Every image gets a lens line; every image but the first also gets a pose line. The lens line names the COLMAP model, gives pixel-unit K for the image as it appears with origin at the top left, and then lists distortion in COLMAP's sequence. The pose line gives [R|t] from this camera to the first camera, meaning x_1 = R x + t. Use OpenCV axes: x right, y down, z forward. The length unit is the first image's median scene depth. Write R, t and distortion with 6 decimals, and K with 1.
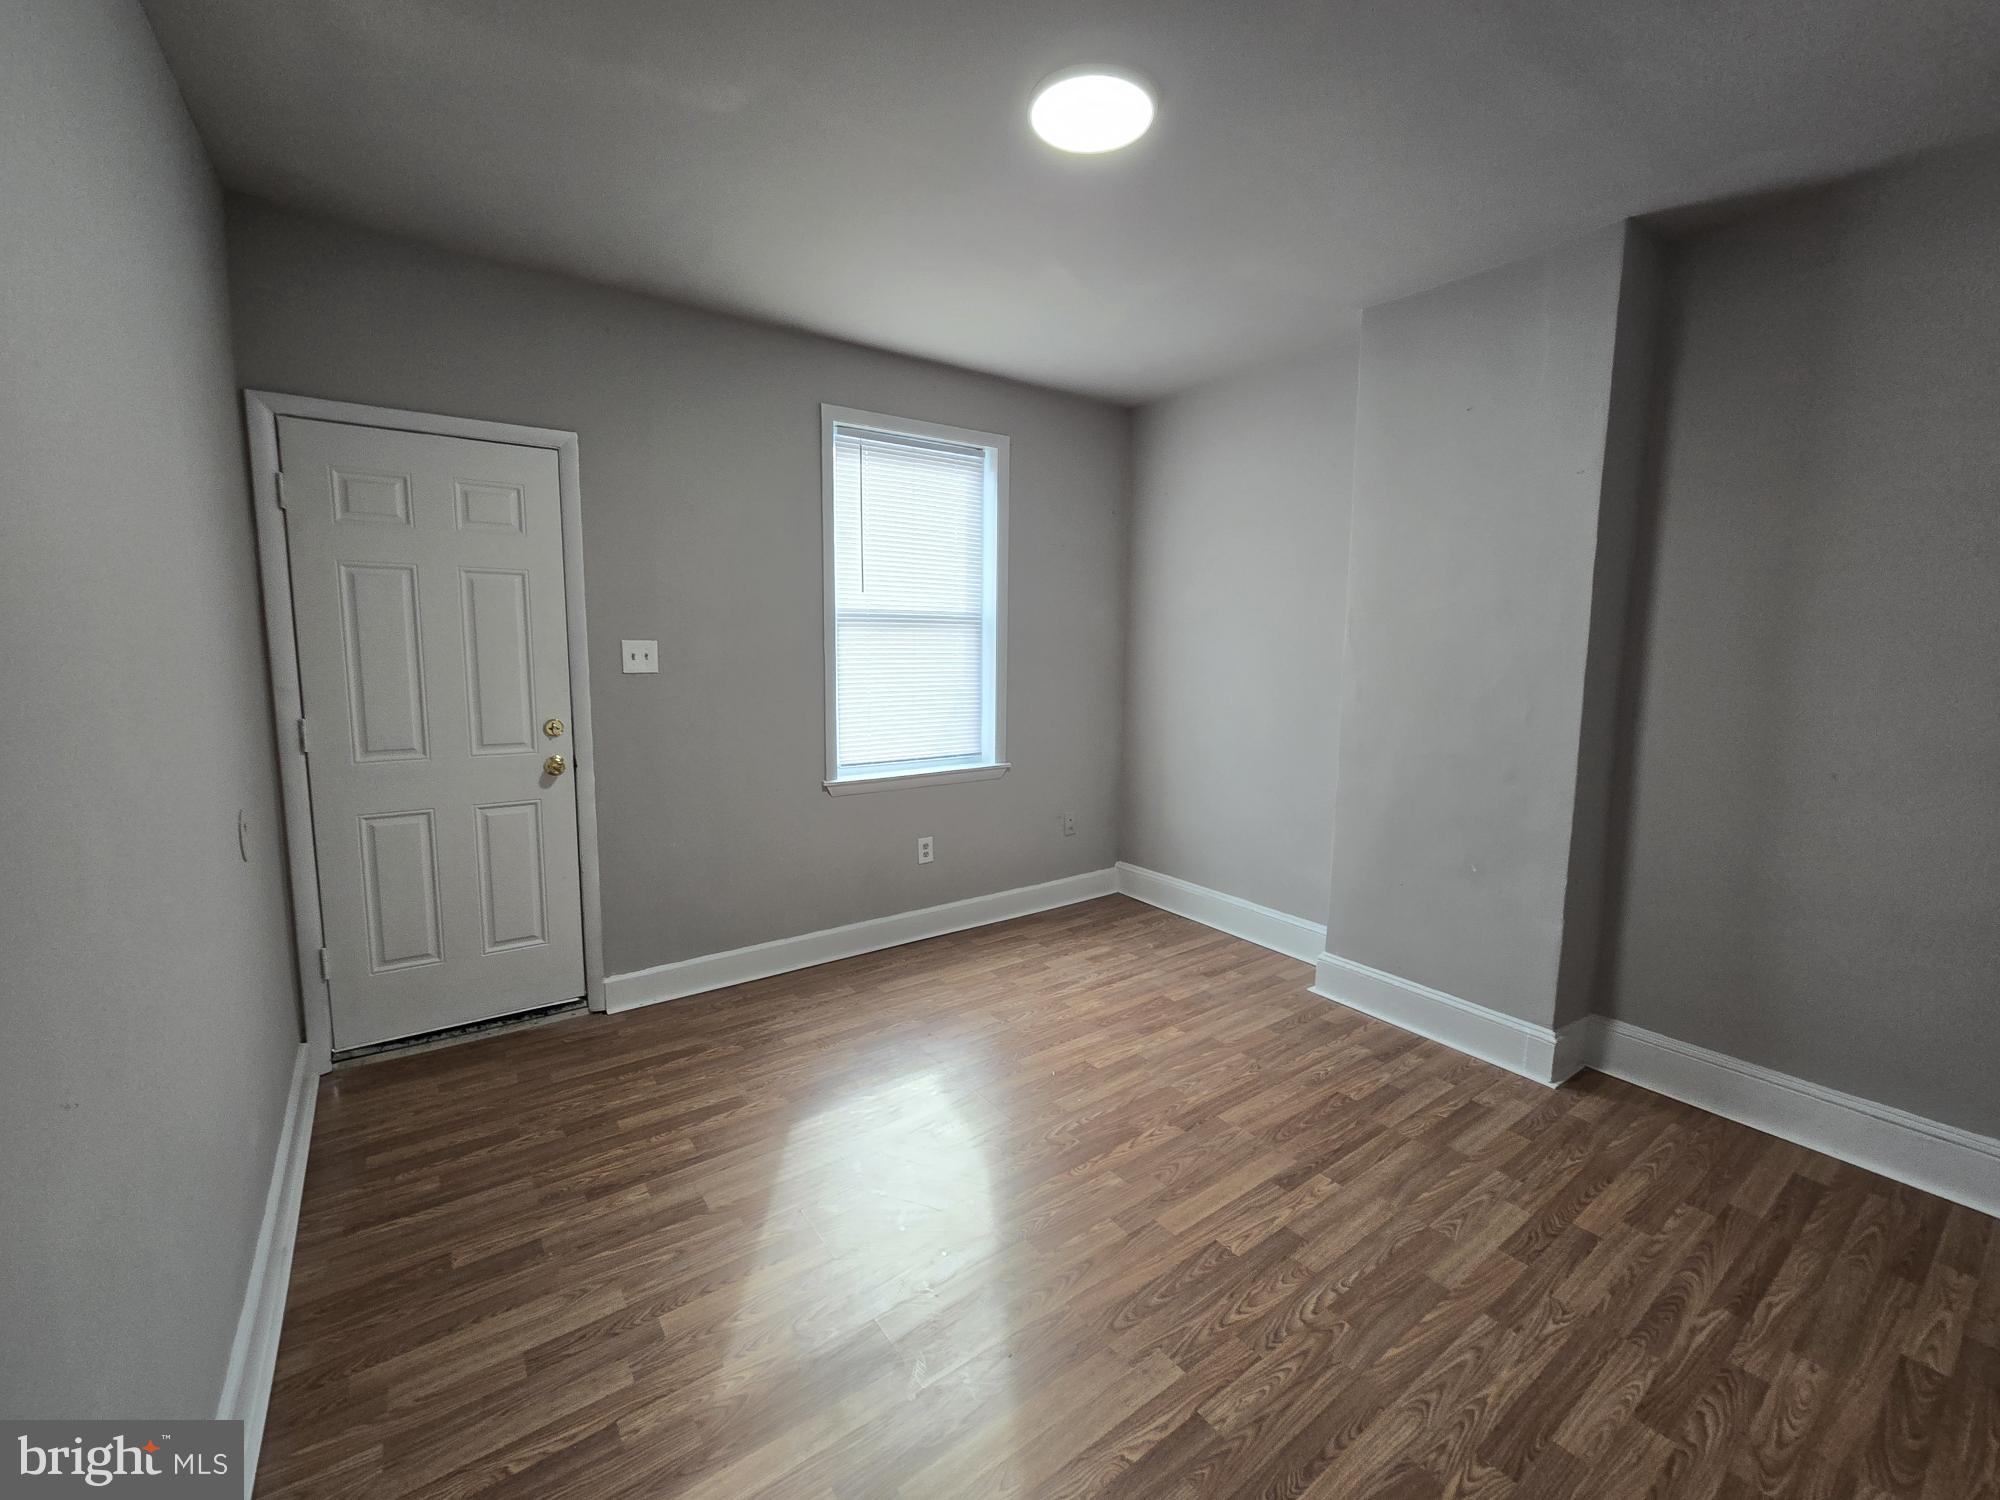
lens RADIAL K [[821.7, 0, 1000.4], [0, 821.7, 733.9], [0, 0, 1]] dist [-0.002504, 0.002079]
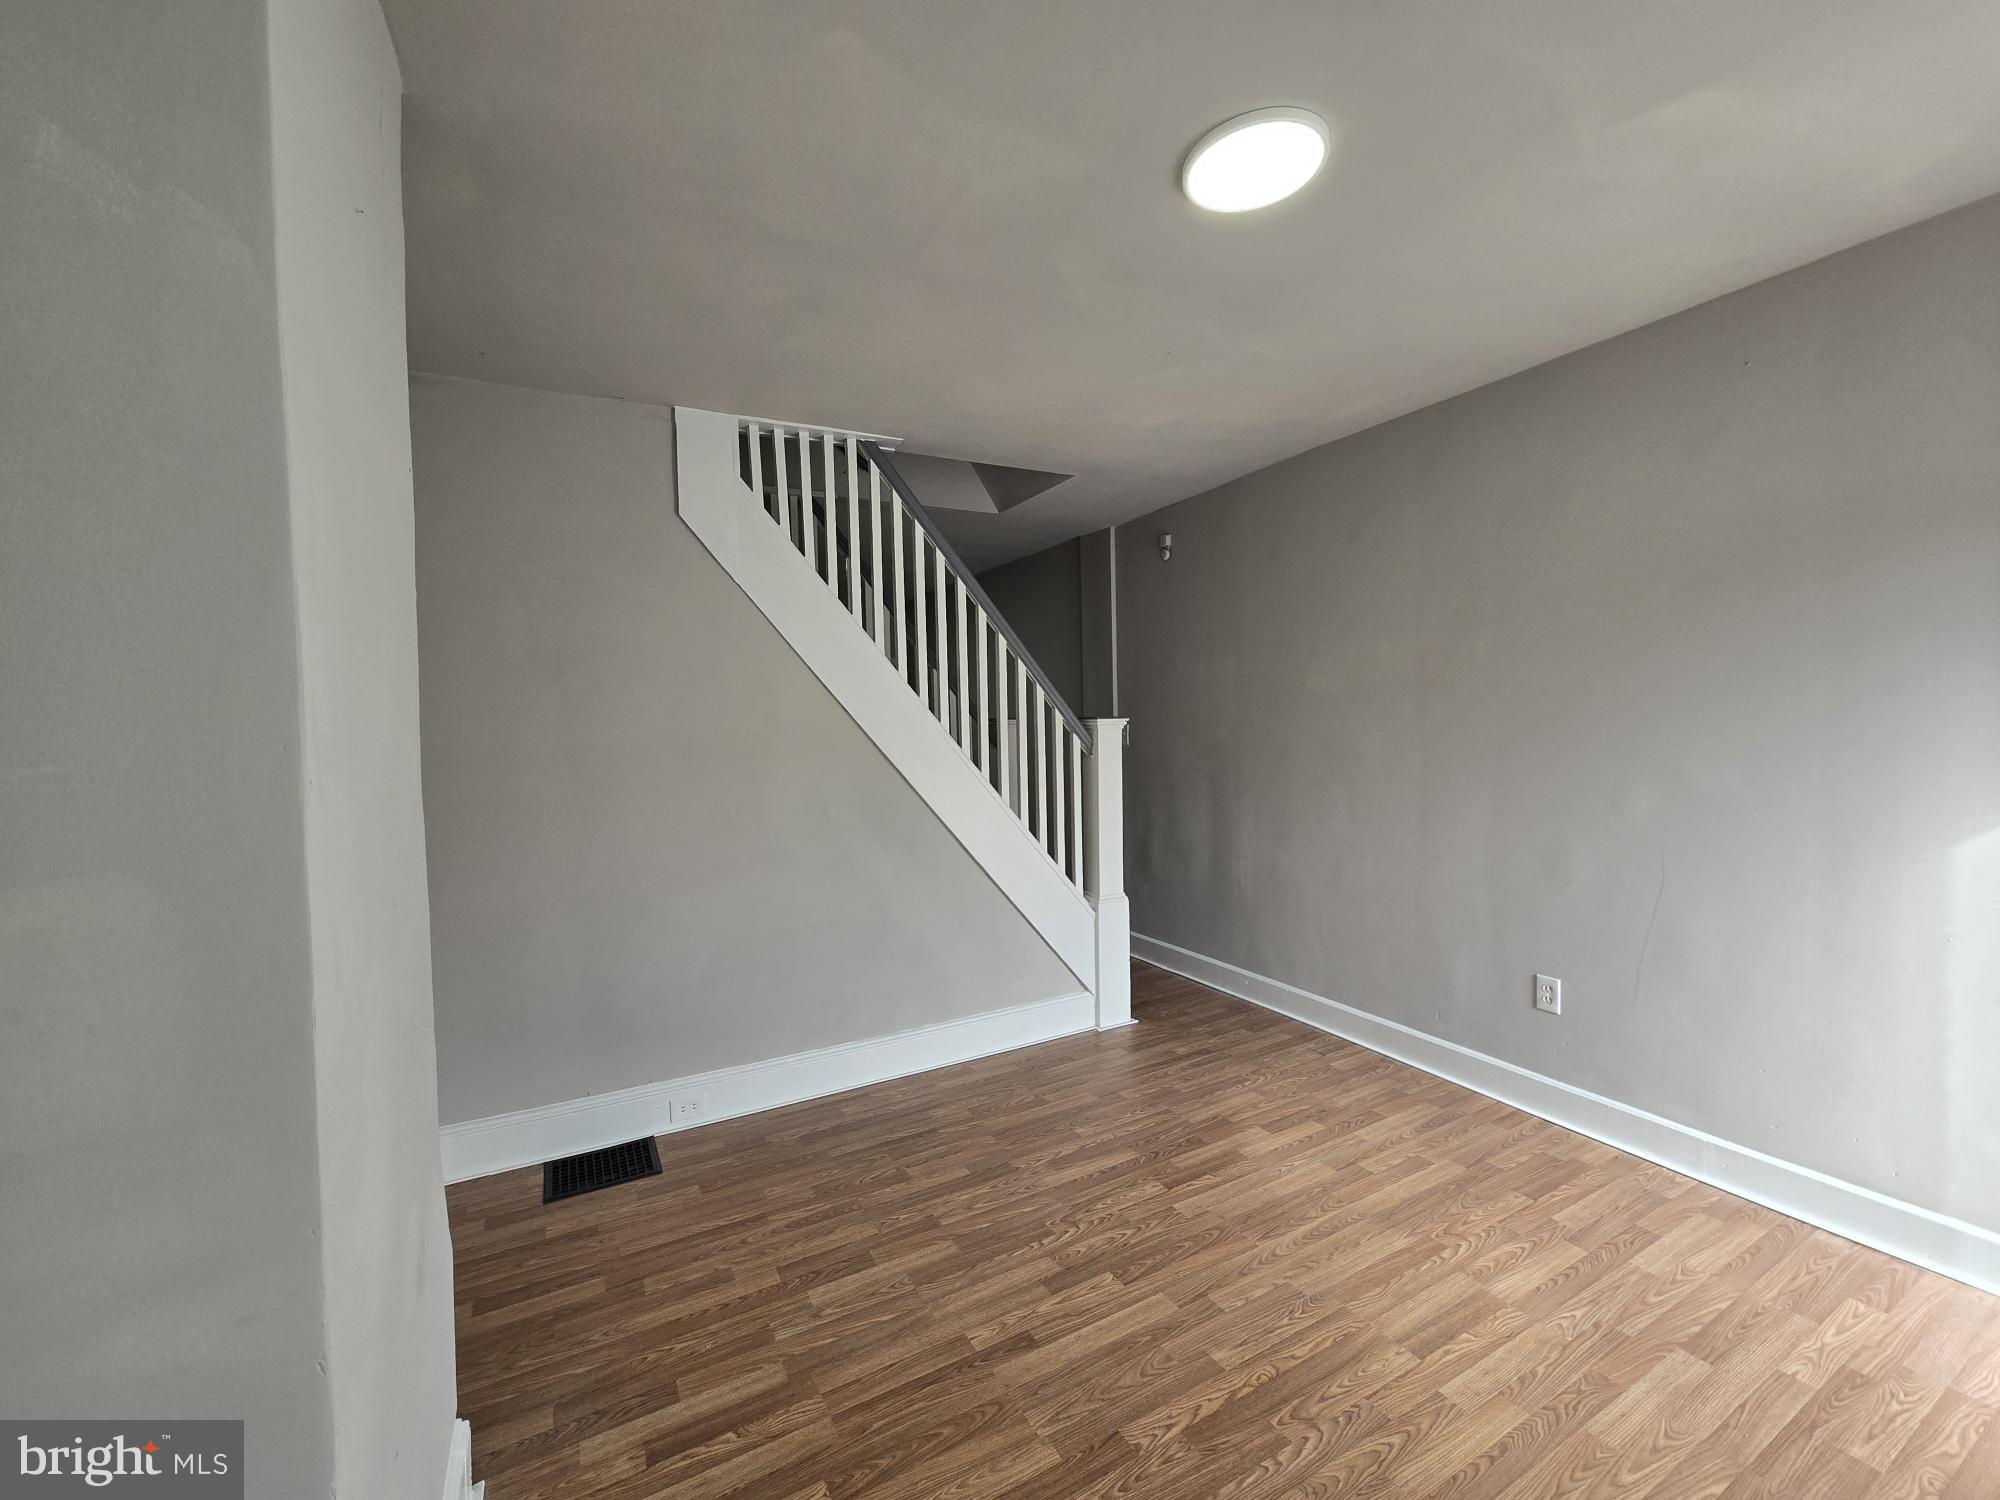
lens RADIAL K [[821.7, 0, 1001.4], [0, 821.7, 749.5], [0, 0, 1]] dist [-0.002504, 0.002079]
pose [[-0.992840, 0.013167, 0.118724, 0.278233], [0.031911, 0.987020, 0.157396, -0.246771], [-0.115110, 0.160058, -0.980373, 1.913191]]
